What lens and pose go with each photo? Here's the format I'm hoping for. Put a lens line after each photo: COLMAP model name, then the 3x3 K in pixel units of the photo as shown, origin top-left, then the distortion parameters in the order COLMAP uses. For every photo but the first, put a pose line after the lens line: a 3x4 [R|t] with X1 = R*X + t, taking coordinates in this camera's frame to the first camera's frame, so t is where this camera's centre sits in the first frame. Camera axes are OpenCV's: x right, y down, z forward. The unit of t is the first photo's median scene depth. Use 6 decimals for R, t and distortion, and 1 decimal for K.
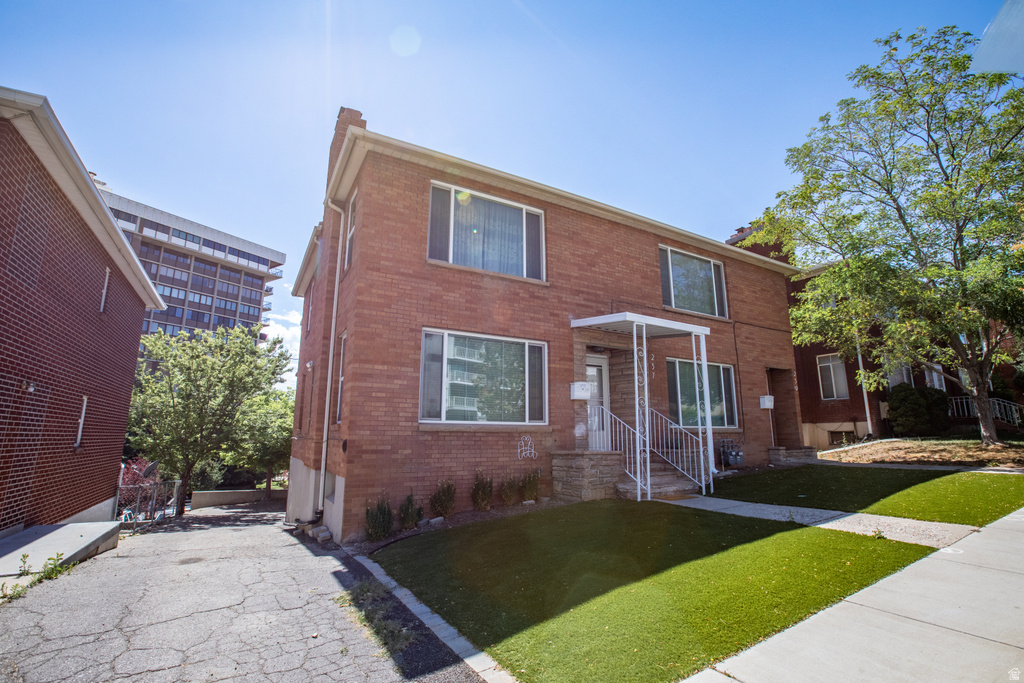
lens RADIAL K [[471.2, 0, 514.5], [0, 471.2, 340.2], [0, 0, 1]] dist [-0.062970, 0.026947]
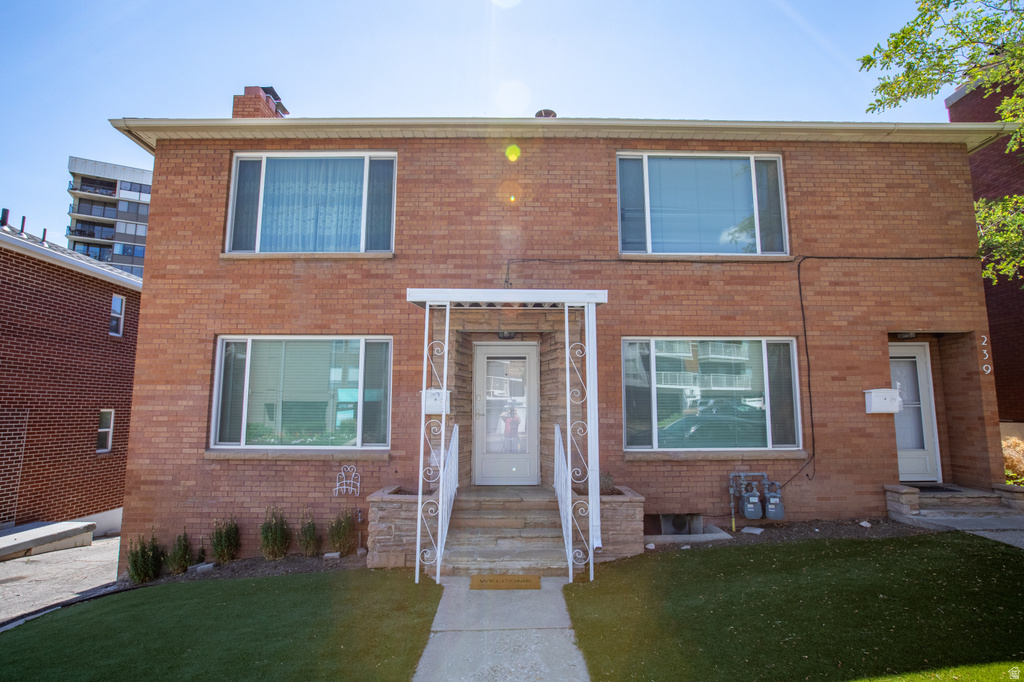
lens RADIAL K [[523.5, 0, 512.0], [0, 523.5, 341.0], [0, 0, 1]] dist [-0.065511, 0.046657]
pose [[0.870804, -0.065028, -0.487310, 0.701206], [0.101445, 0.993649, 0.048683, -0.009319], [0.481049, -0.091828, 0.871871, 0.435278]]
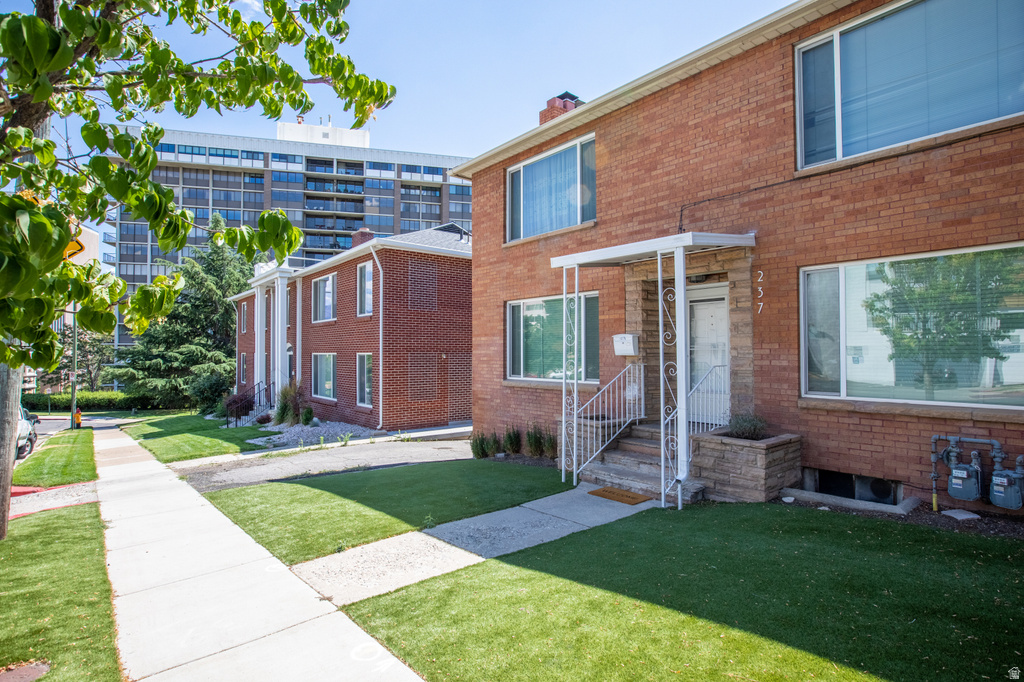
lens RADIAL K [[523.5, 0, 512.0], [0, 523.5, 341.0], [0, 0, 1]] dist [-0.065511, 0.046657]
pose [[0.172560, -0.023247, -0.984725, 1.119378], [0.205517, 0.978568, 0.012913, 0.055616], [0.963320, -0.204606, 0.173640, 0.739754]]
